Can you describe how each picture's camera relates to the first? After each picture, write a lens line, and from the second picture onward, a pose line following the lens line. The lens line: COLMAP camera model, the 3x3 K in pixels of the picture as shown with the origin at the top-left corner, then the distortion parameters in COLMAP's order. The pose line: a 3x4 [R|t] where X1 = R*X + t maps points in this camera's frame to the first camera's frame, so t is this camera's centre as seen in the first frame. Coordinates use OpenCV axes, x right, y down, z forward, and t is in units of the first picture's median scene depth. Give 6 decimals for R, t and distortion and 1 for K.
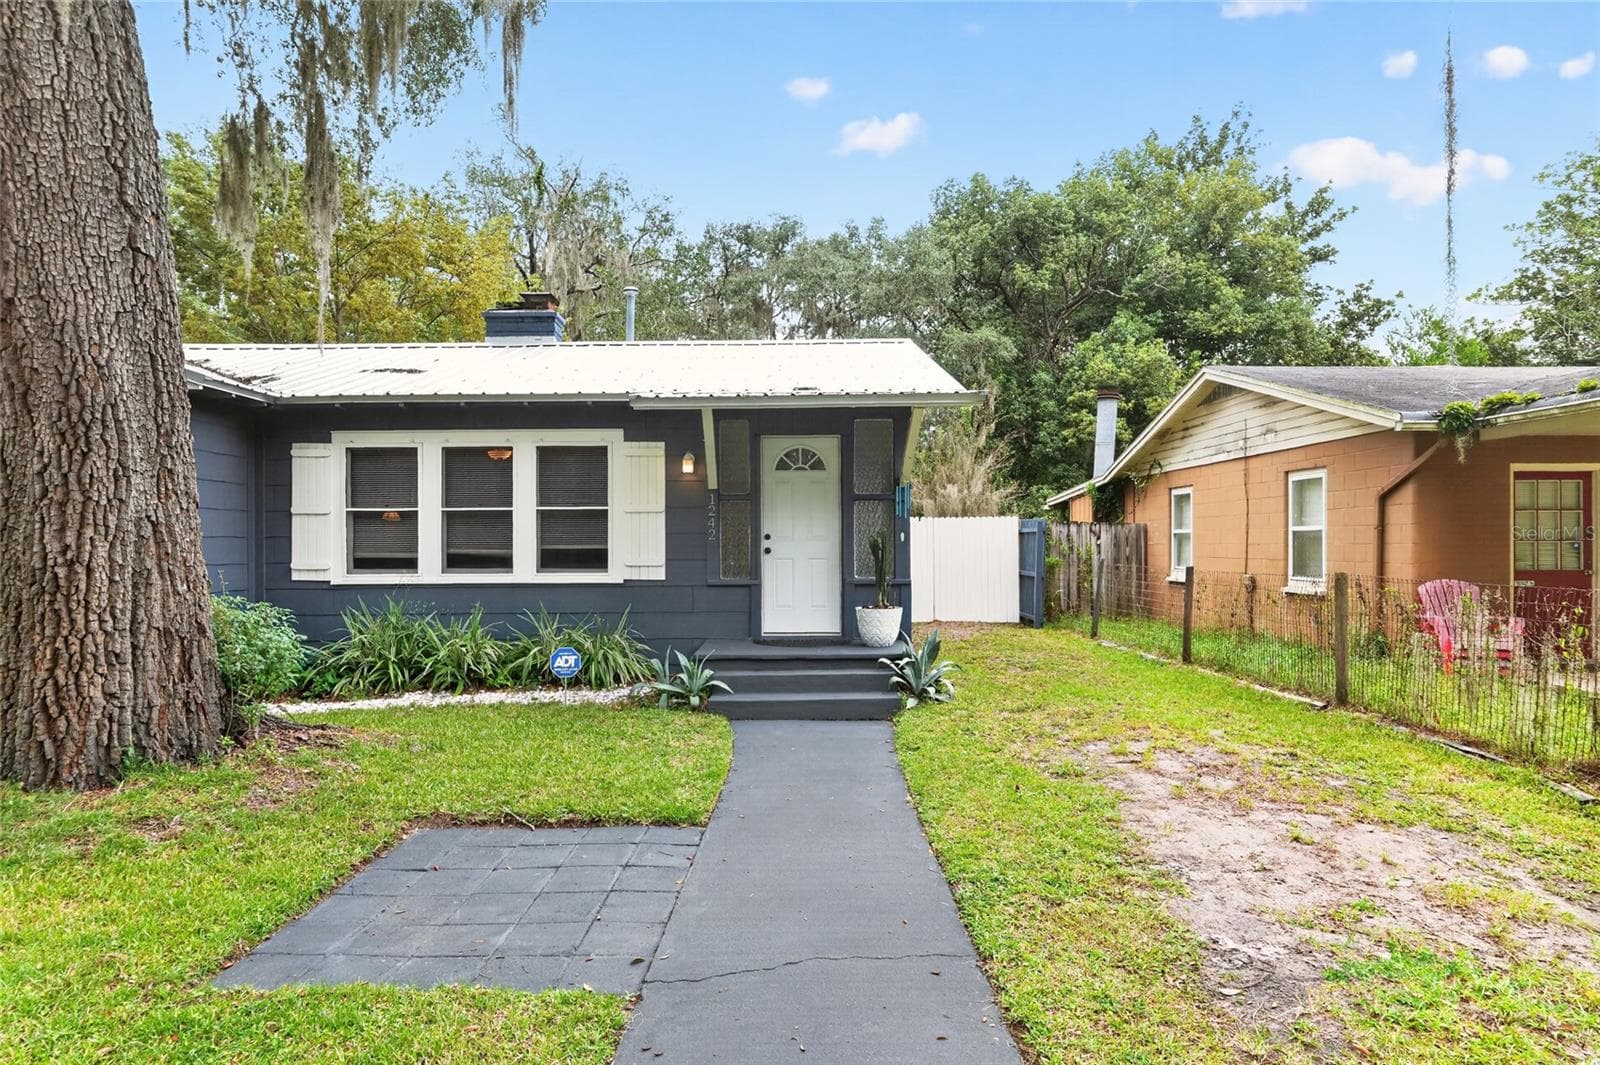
lens RADIAL K [[983.8, 0, 786.7], [0, 983.8, 546.4], [0, 0, 1]] dist [0.004609, -0.001005]
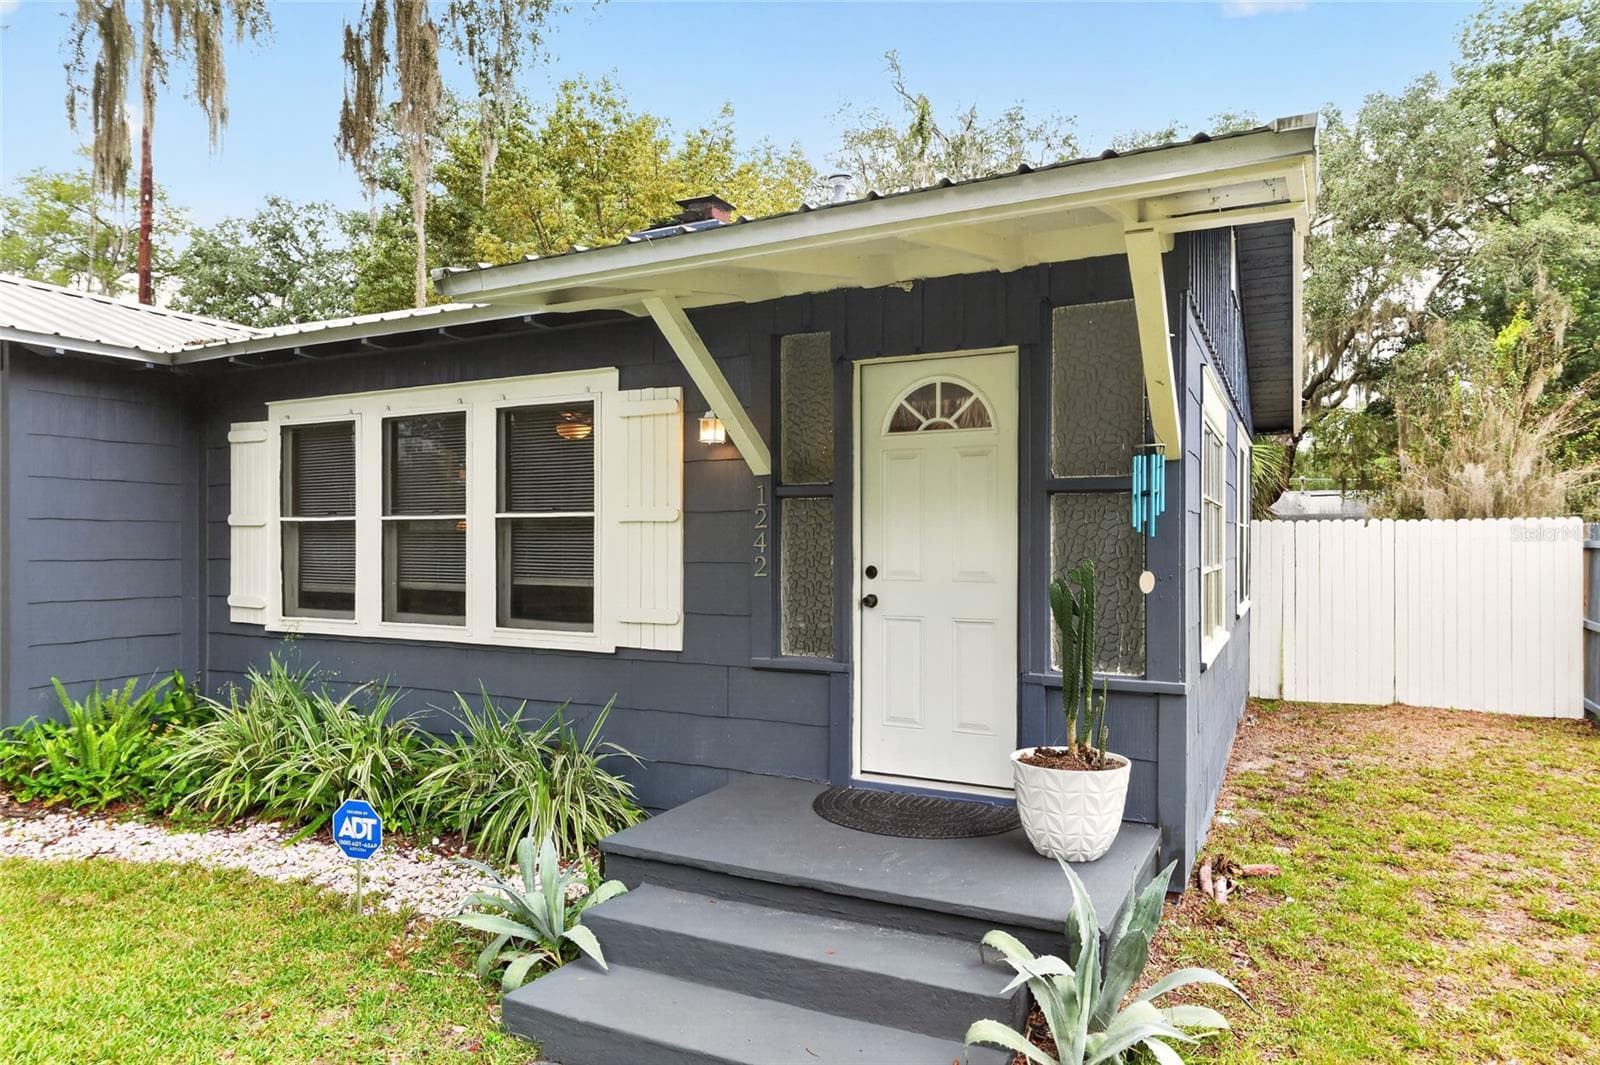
lens RADIAL K [[997.3, 0, 800.7], [0, 997.3, 554.4], [0, 0, 1]] dist [0.001328, -0.003367]
pose [[0.892573, 0.011054, -0.450767, 0.169552], [-0.006191, 0.999906, 0.012261, -0.024024], [0.450860, -0.008153, 0.892557, 0.556607]]
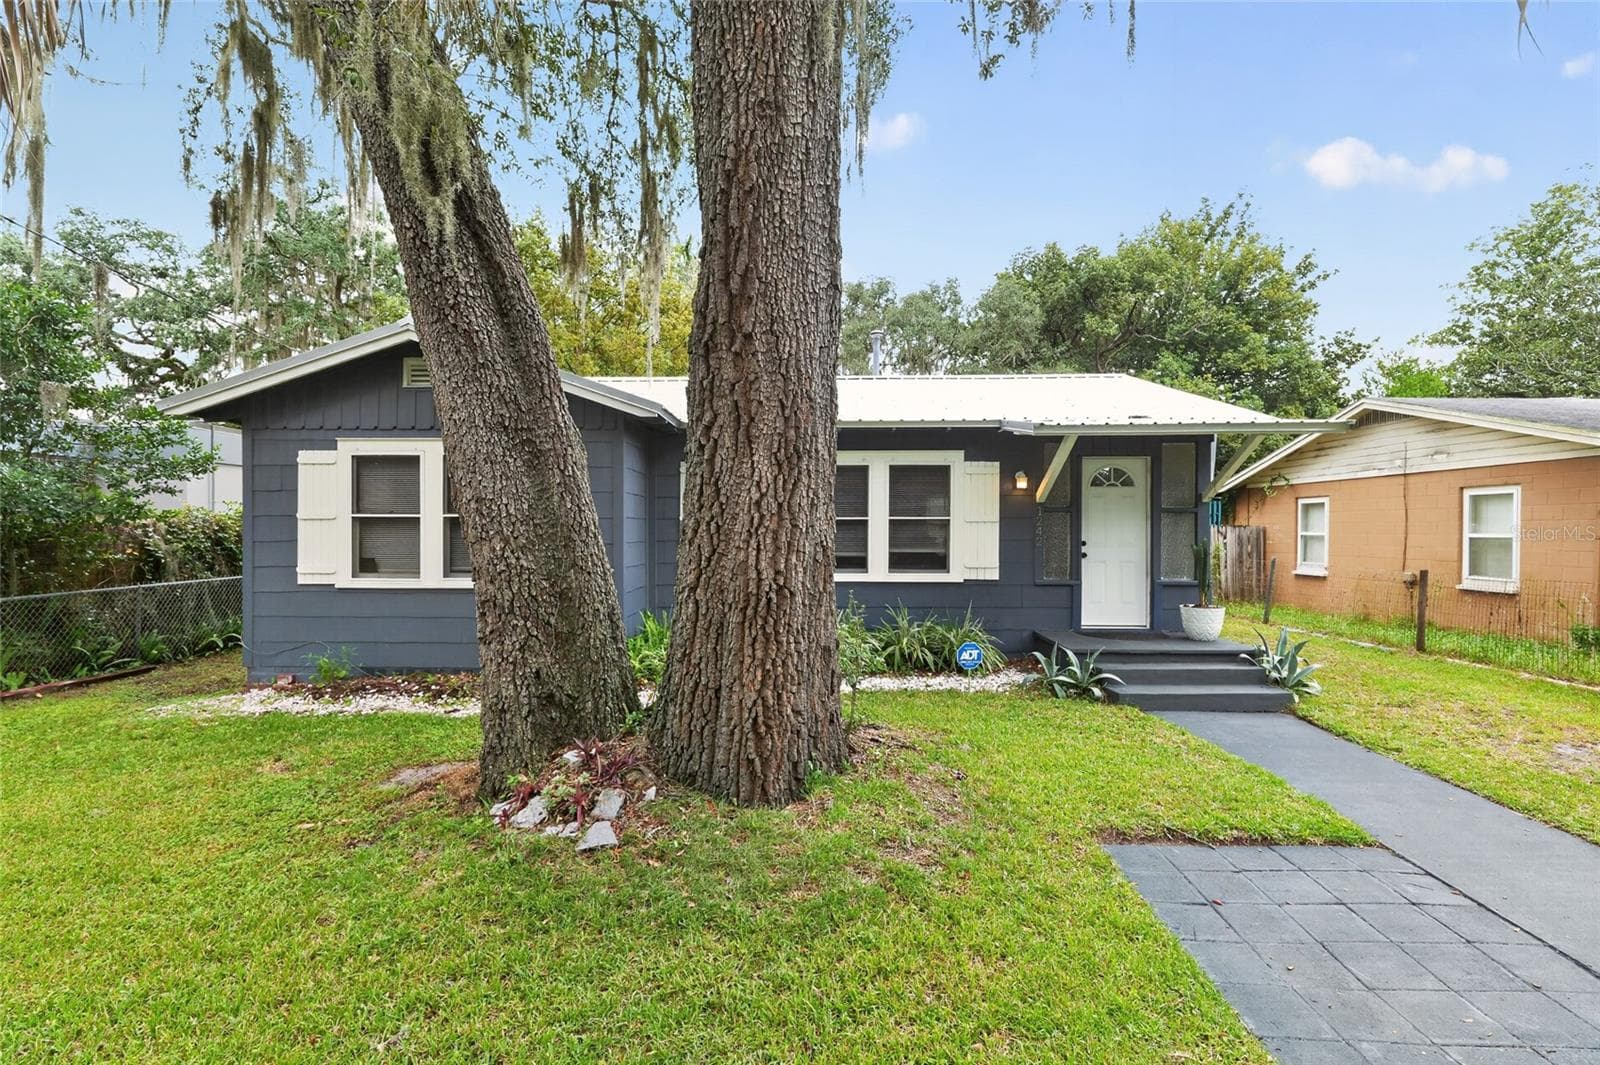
lens RADIAL K [[742.6, 0, 775.3], [0, 742.6, 539.2], [0, 0, 1]] dist [0.001898, -0.000337]
pose [[0.999818, 0.006291, -0.018007, -0.372285], [-0.006086, 0.999917, 0.011374, -0.022819], [0.018077, -0.011262, 0.999773, 0.112160]]
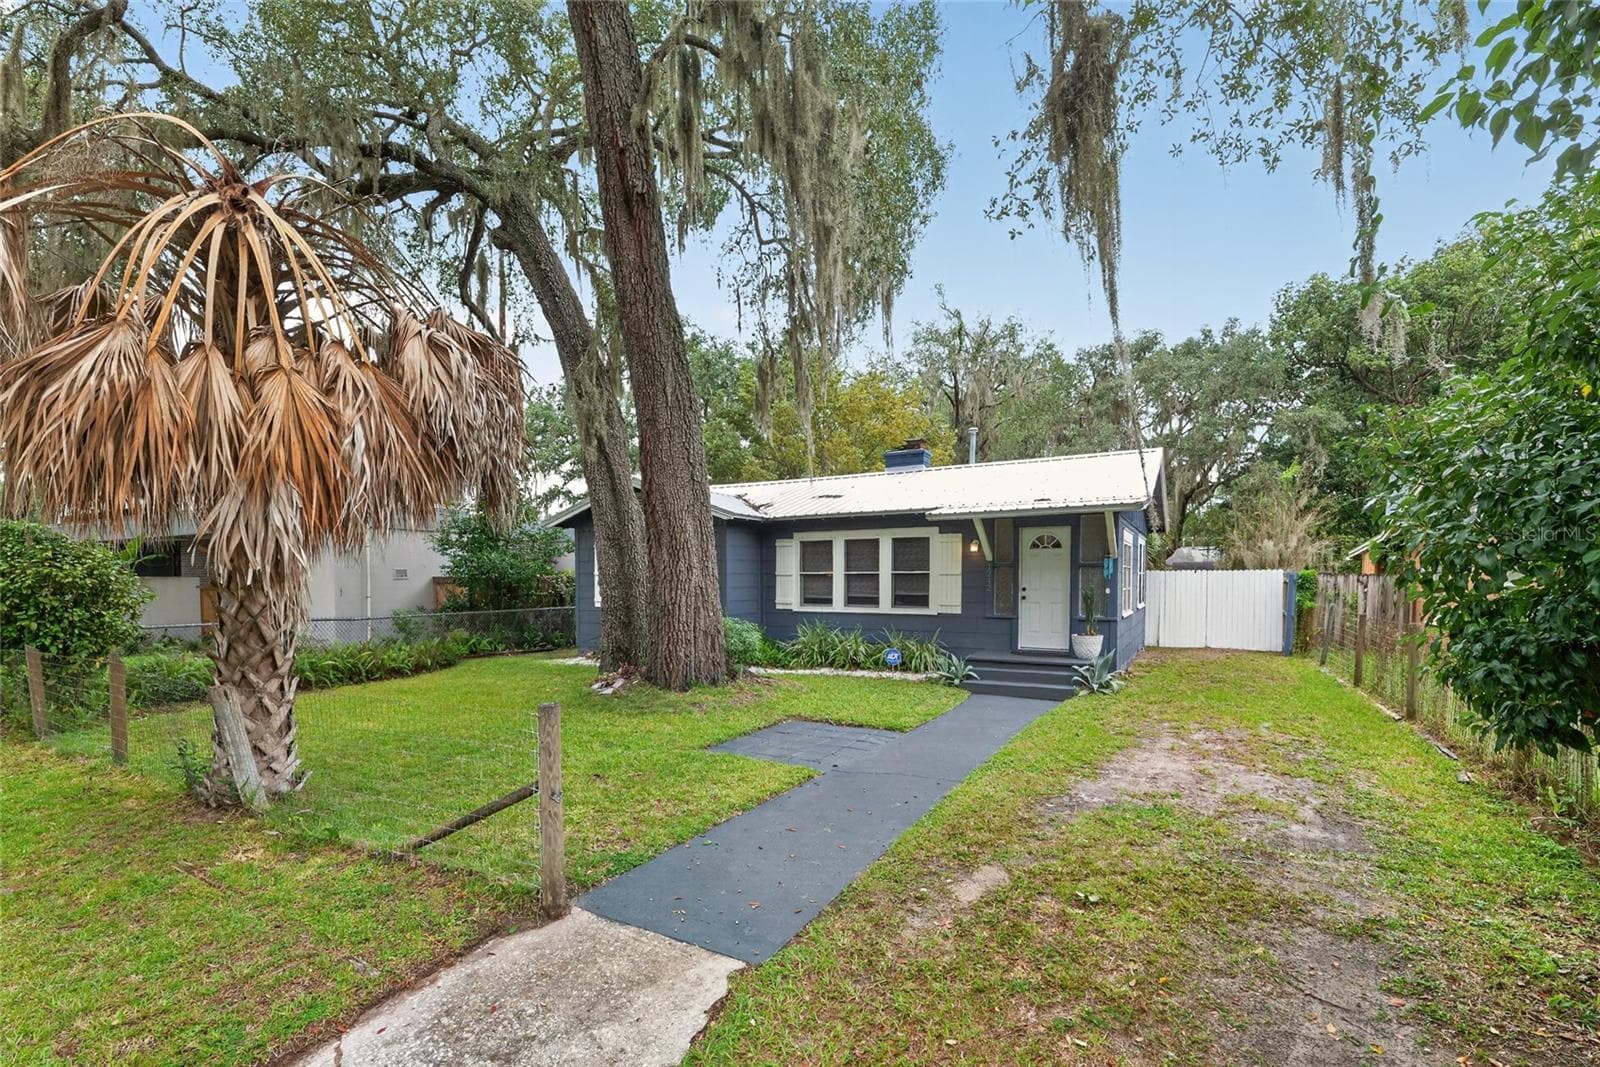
lens RADIAL K [[724.9, 0, 778.1], [0, 724.9, 613.0], [0, 0, 1]] dist [-0.001555, -0.000135]
pose [[0.859955, 0.027854, -0.509609, 0.247925], [-0.004181, 0.998861, 0.047539, -0.026292], [0.510352, -0.038751, 0.859092, -0.255786]]
